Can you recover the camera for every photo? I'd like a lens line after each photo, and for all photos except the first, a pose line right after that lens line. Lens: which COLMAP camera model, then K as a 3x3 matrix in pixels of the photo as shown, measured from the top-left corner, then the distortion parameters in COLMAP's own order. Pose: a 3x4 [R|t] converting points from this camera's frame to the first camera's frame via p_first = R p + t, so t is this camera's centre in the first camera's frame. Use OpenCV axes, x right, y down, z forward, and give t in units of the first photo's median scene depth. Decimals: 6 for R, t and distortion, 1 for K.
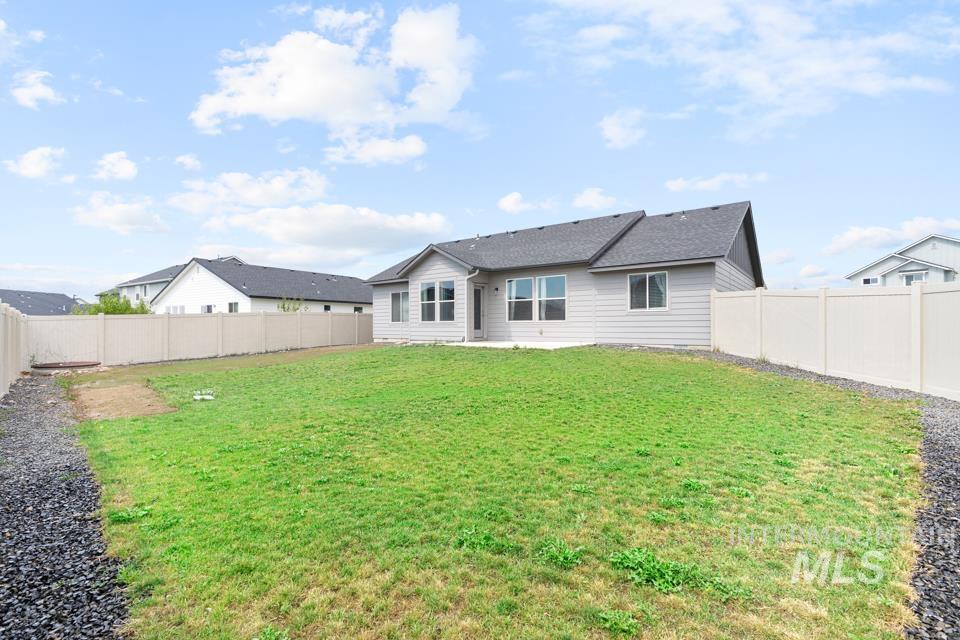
lens RADIAL K [[432.9, 0, 480.5], [0, 432.9, 328.8], [0, 0, 1]] dist [-0.001309, 0.000315]
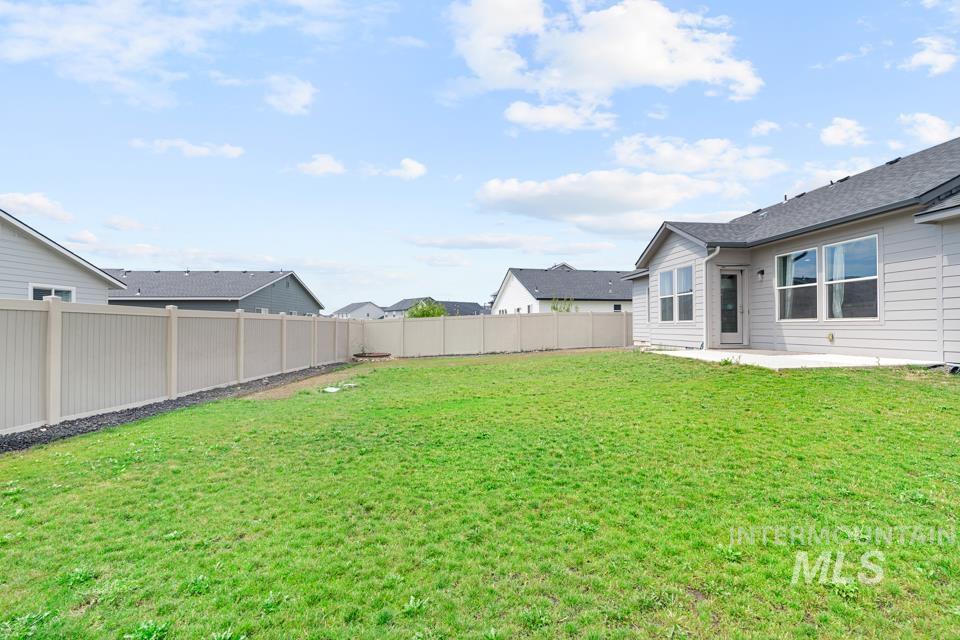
lens RADIAL K [[432.9, 0, 480.5], [0, 432.9, 328.8], [0, 0, 1]] dist [-0.001309, 0.000315]
pose [[0.685029, 0.005555, -0.728494, 0.228443], [-0.004452, 0.999984, 0.003438, -0.004715], [0.728502, 0.000888, 0.685043, 0.233988]]
